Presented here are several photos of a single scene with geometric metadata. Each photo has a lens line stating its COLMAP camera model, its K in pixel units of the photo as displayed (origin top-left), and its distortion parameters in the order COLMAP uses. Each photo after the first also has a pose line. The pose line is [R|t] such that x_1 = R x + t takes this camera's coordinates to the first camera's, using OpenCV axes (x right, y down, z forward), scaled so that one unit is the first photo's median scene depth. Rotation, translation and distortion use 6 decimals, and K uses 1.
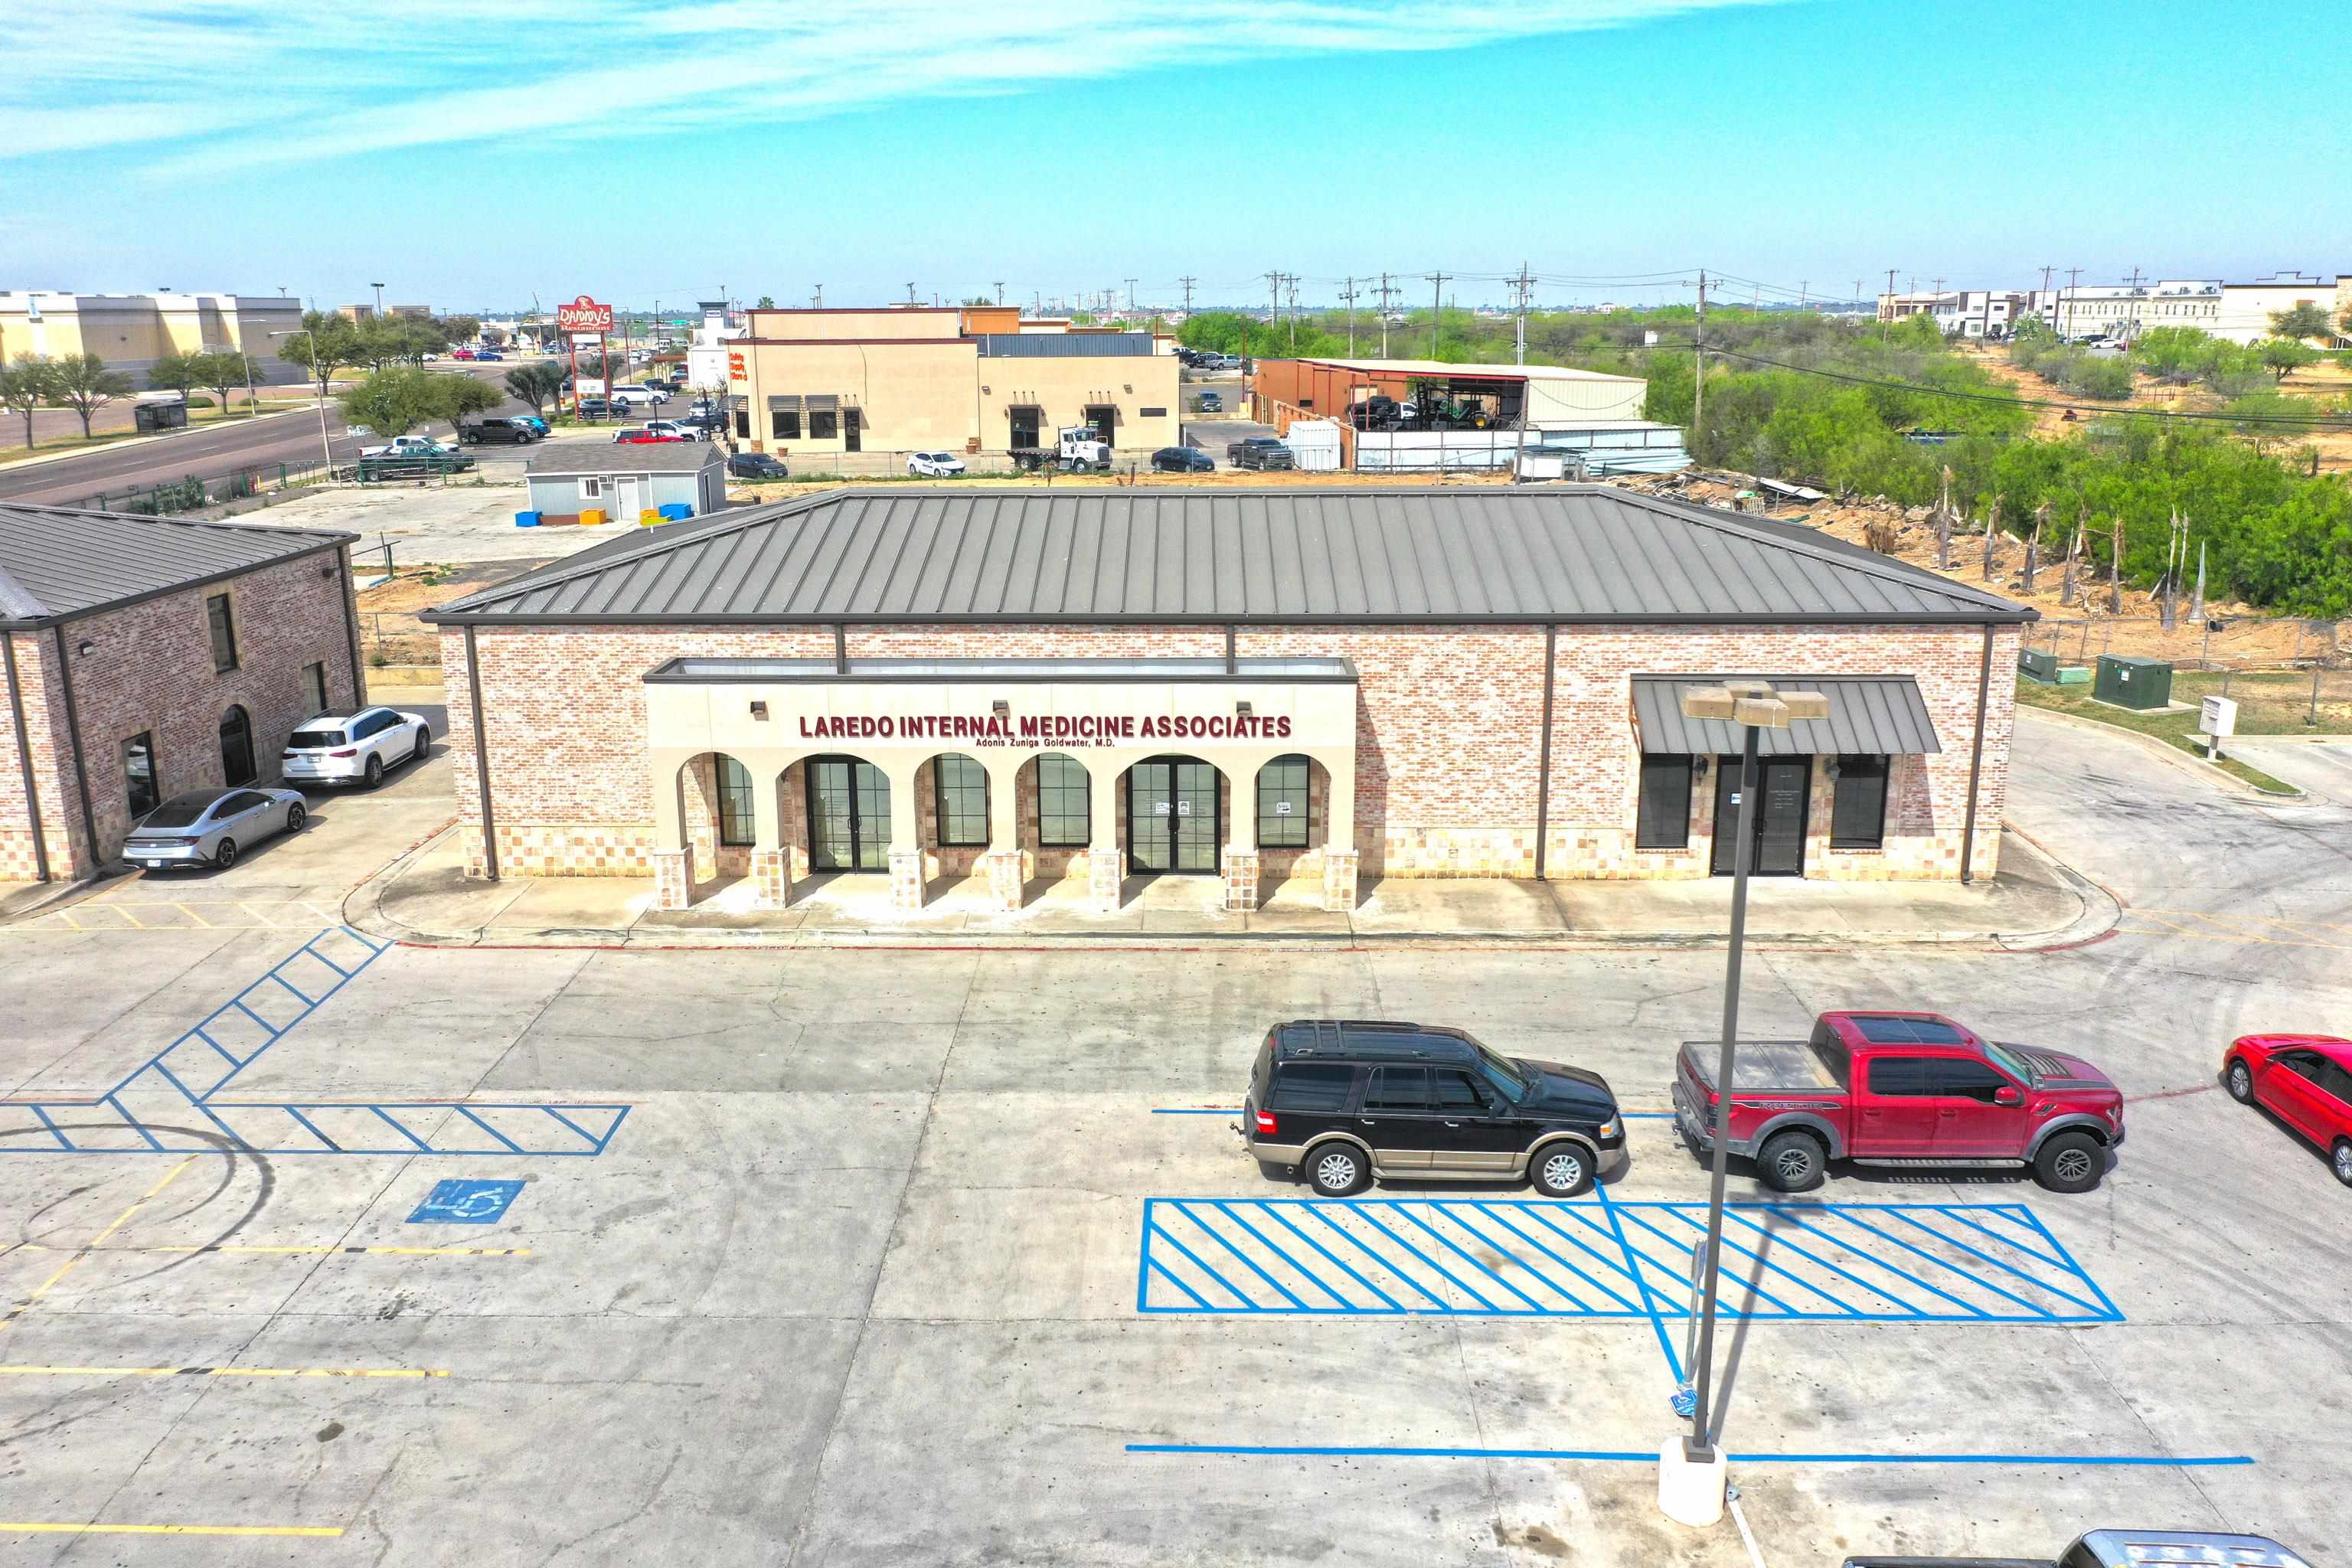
lens RADIAL K [[1876.7, 0, 1158.5], [0, 1876.7, 662.0], [0, 0, 1]] dist [-0.003581, 0.002697]
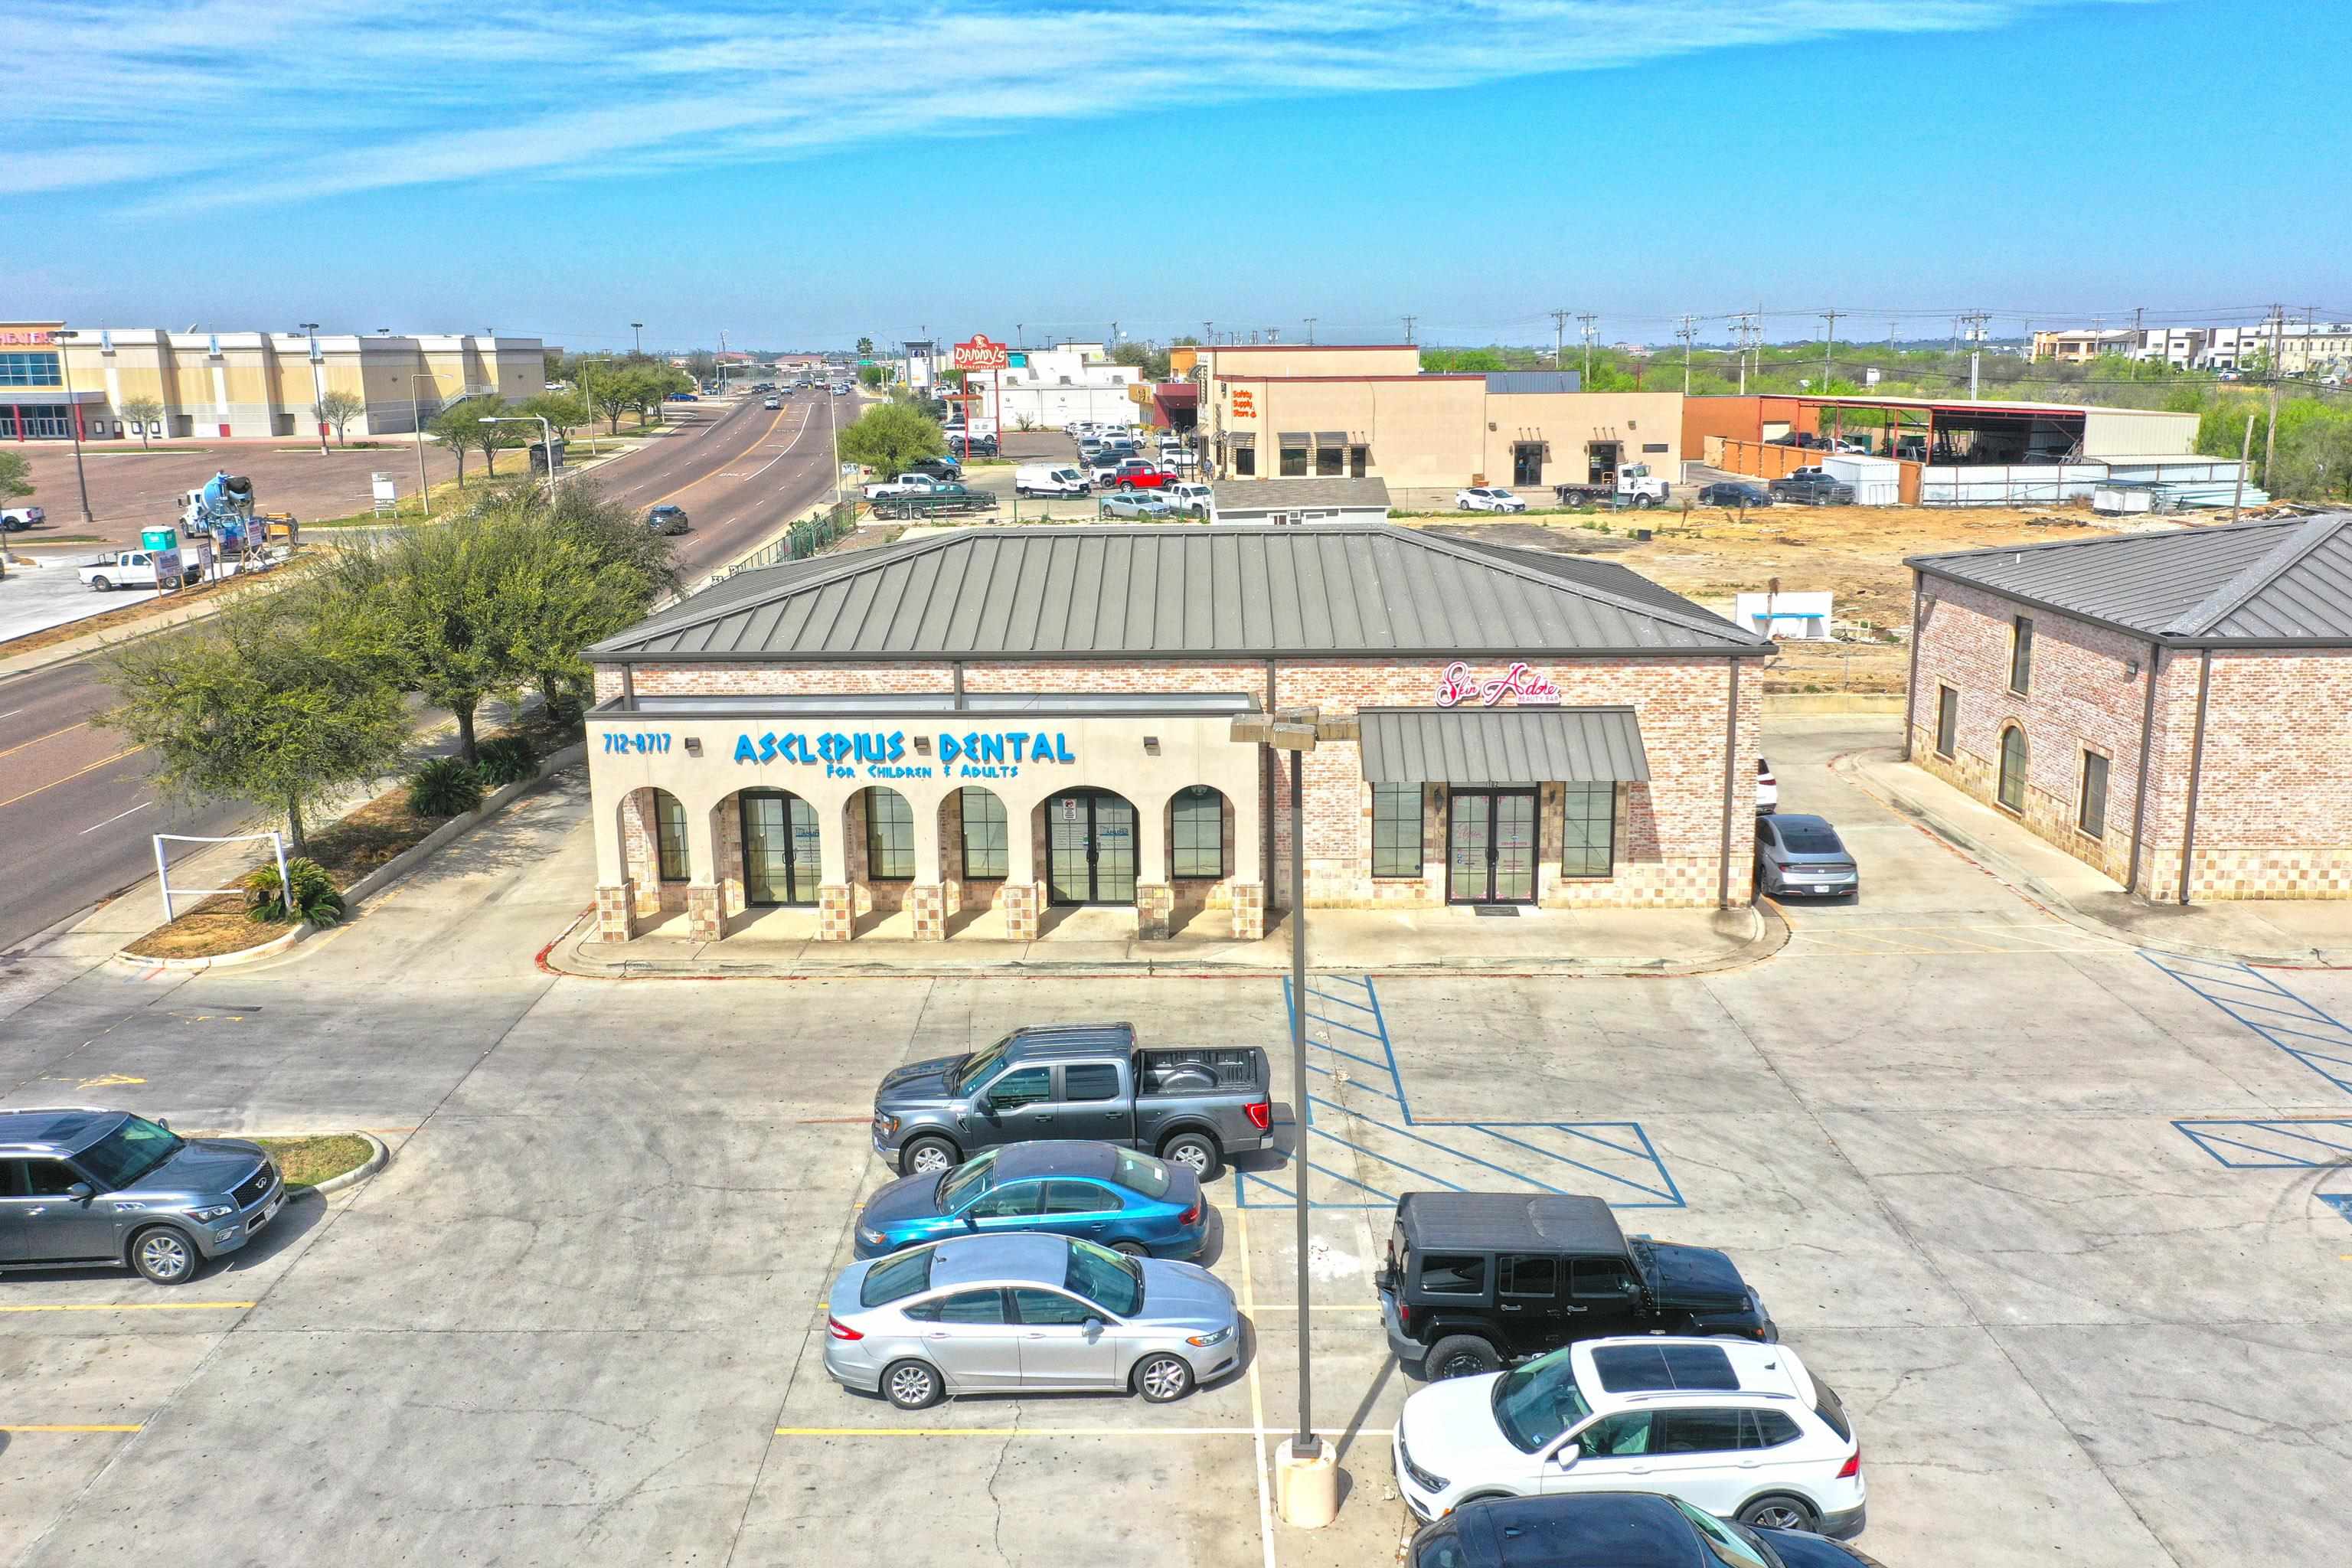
lens RADIAL K [[1882.3, 0, 1170.3], [0, 1882.3, 723.3], [0, 0, 1]] dist [-0.002316, -0.002848]
pose [[0.999957, -0.004131, 0.008271, -0.922301], [0.004050, 0.999944, 0.009765, 0.008005], [-0.008311, -0.009731, 0.999918, -0.000261]]
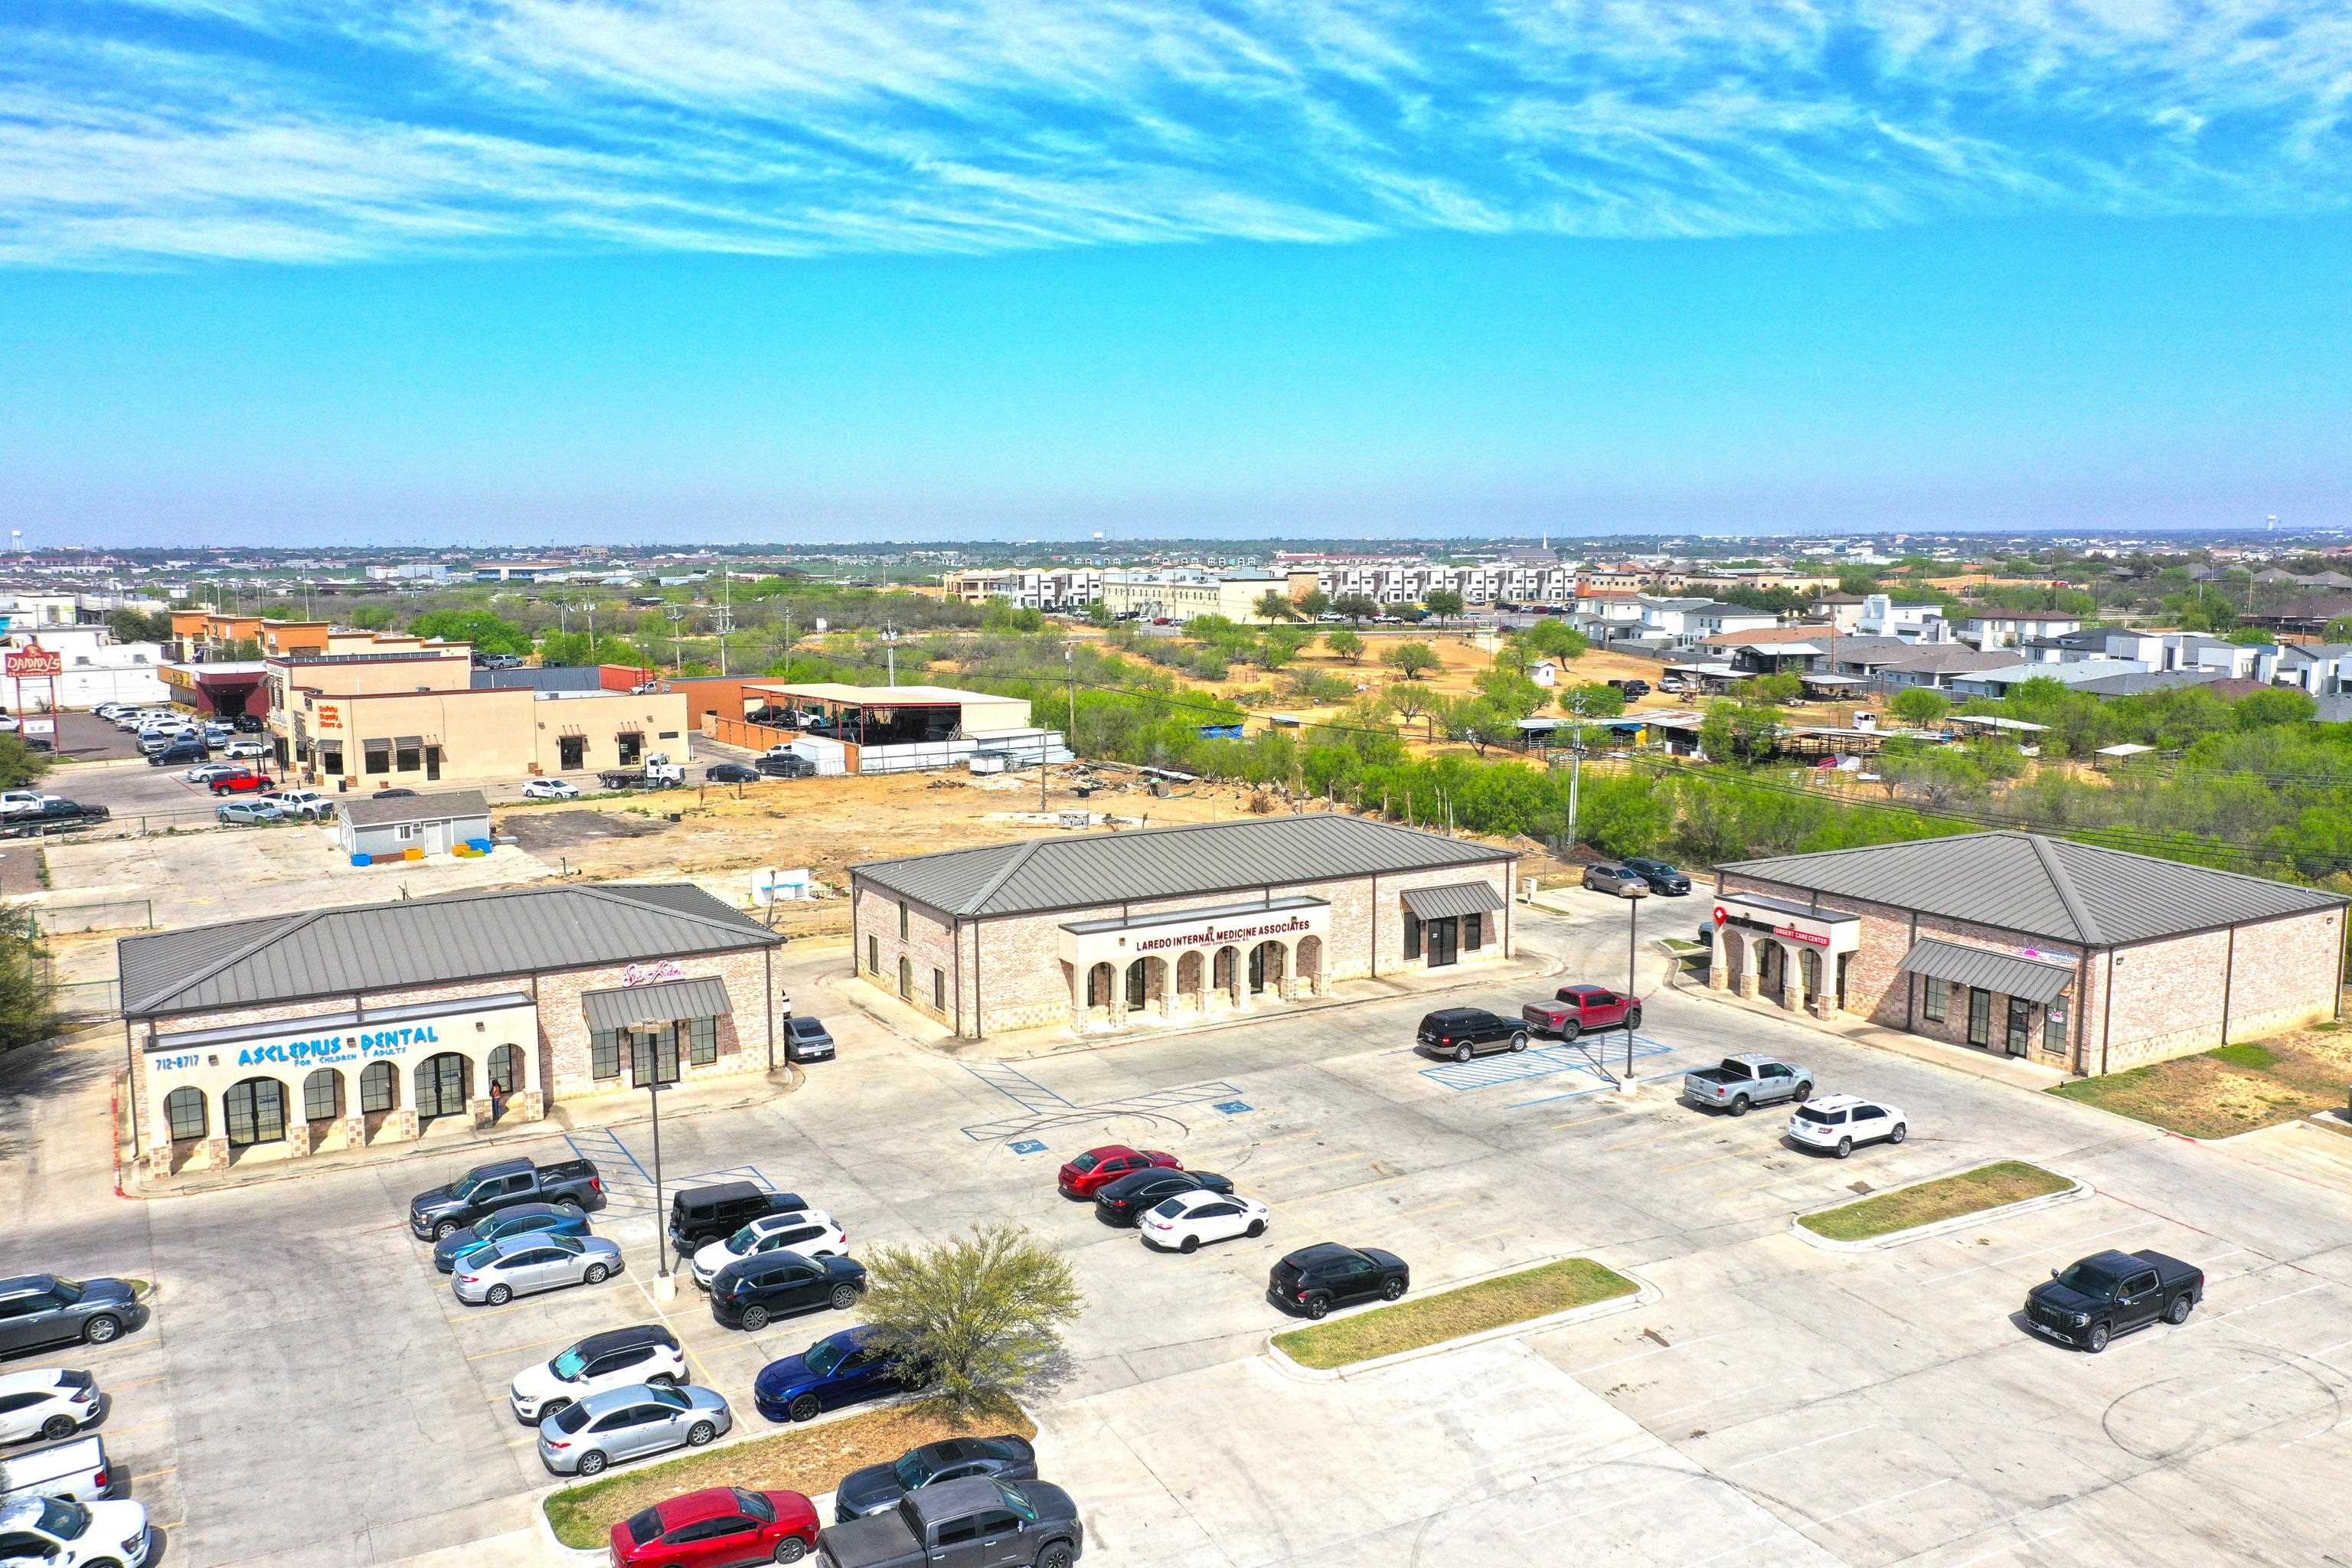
lens RADIAL K [[1831.9, 0, 1146.4], [0, 1831.9, 778.3], [0, 0, 1]] dist [-0.002886, -0.000490]
pose [[0.860149, -0.065229, 0.505855, -1.258143], [0.095562, 0.994835, -0.034211, -0.091234], [-0.501011, 0.077767, 0.861940, -0.949570]]
